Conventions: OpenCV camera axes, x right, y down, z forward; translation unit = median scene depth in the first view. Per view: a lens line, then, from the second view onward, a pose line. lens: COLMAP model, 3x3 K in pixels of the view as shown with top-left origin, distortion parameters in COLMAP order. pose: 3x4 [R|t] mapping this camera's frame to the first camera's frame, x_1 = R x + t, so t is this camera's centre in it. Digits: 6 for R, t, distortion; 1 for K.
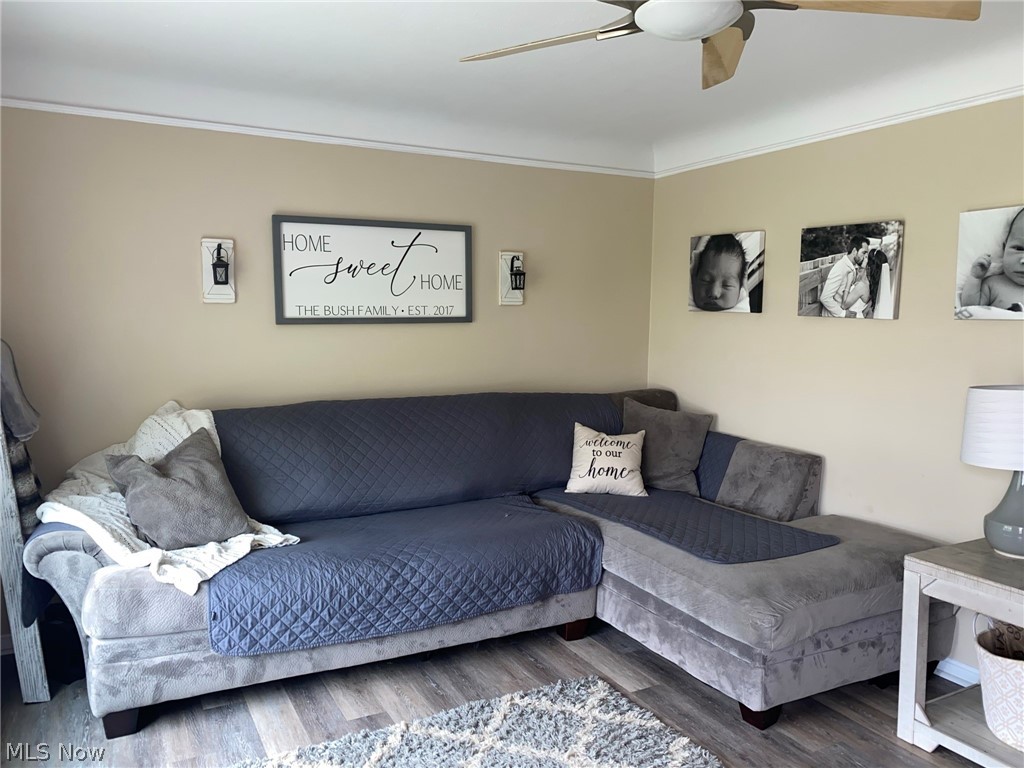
lens RADIAL K [[771.0, 0, 512.0], [0, 771.0, 384.0], [0, 0, 1]] dist [0.299481, -0.449534]
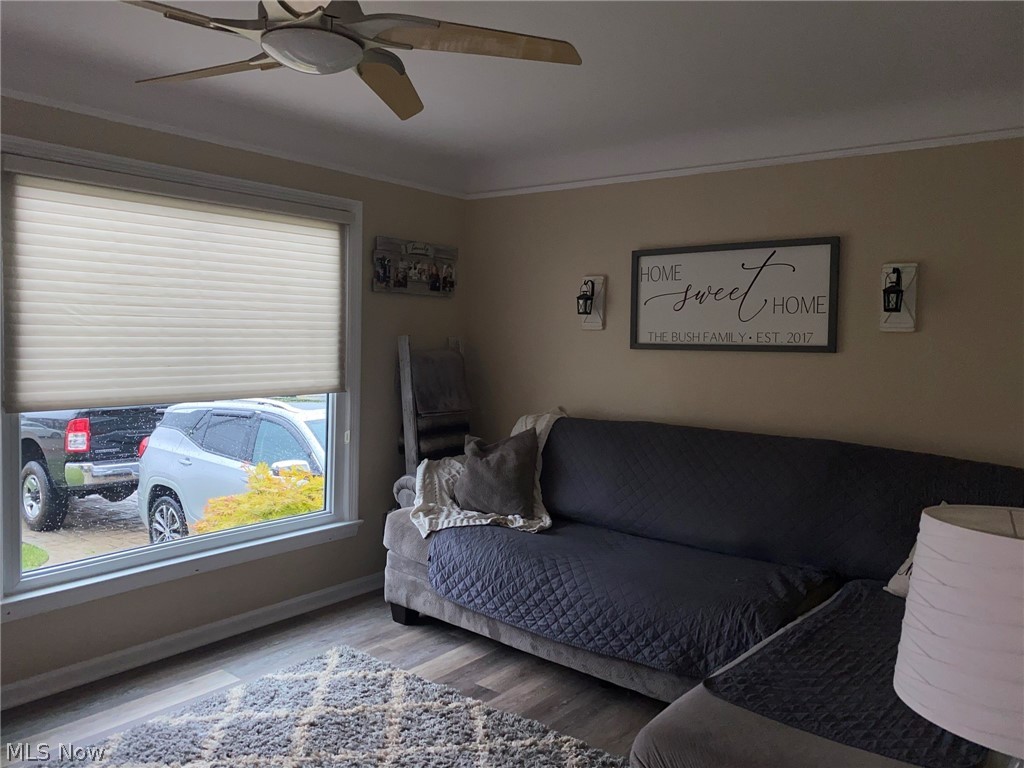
lens RADIAL K [[771.0, 0, 512.0], [0, 771.0, 384.0], [0, 0, 1]] dist [0.299481, -0.449534]
pose [[0.462563, 0.072878, -0.883586, 0.579656], [-0.105834, 0.994028, 0.026582, -0.036430], [0.880247, 0.081218, 0.467514, 0.335268]]
